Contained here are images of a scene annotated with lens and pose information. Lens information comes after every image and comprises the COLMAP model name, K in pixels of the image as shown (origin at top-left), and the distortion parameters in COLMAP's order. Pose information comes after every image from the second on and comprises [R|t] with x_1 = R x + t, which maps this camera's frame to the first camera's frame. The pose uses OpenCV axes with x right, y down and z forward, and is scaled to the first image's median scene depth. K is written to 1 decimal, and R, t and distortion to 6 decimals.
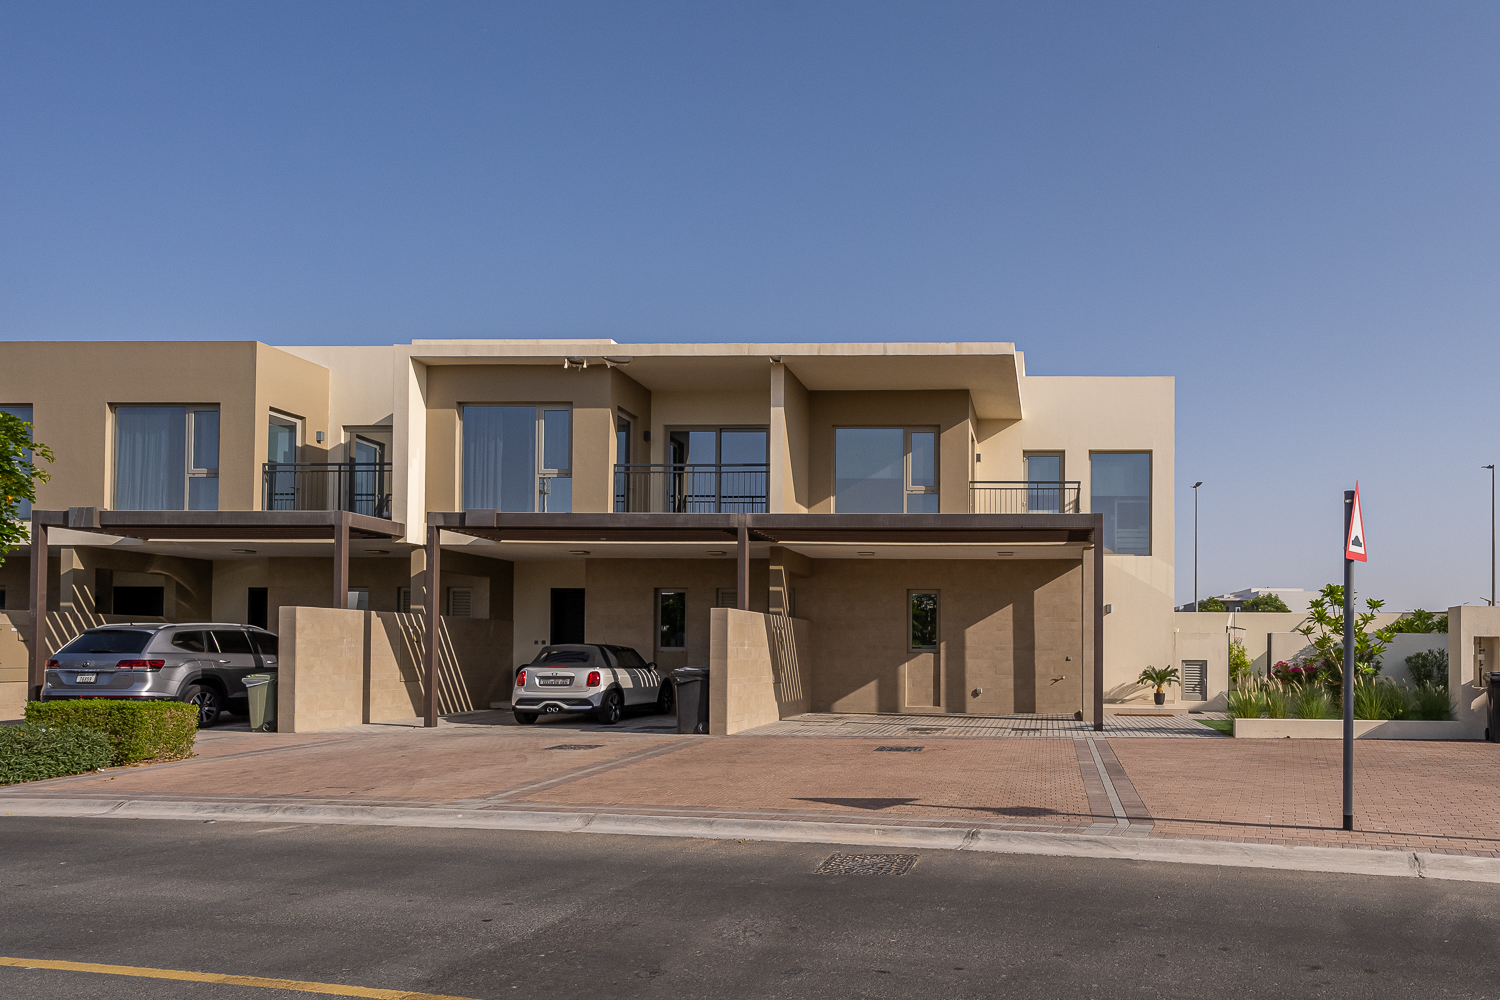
lens RADIAL K [[779.9, 0, 750.4], [0, 779.9, 499.8], [0, 0, 1]] dist [0.000822, -0.000131]
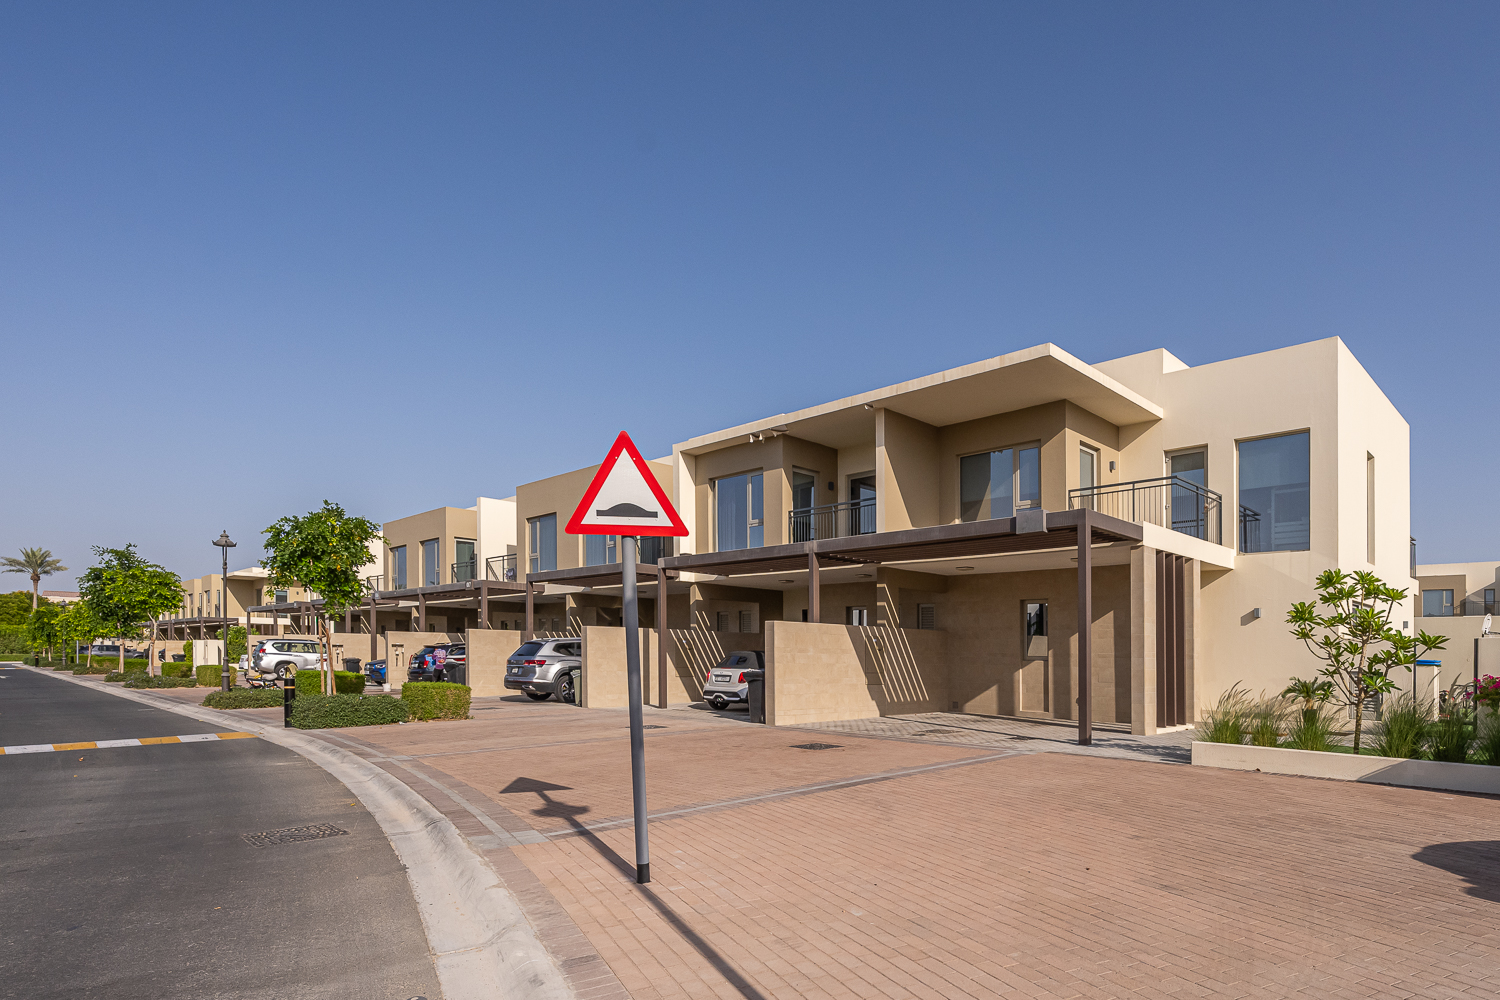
lens RADIAL K [[597.7, 0, 751.3], [0, 597.7, 557.2], [0, 0, 1]] dist [0.000491, 0.000146]
pose [[0.879712, -0.071403, -0.470115, 0.266413], [0.083388, 0.996506, 0.004687, 0.023550], [0.468138, -0.043325, 0.882593, 0.121862]]
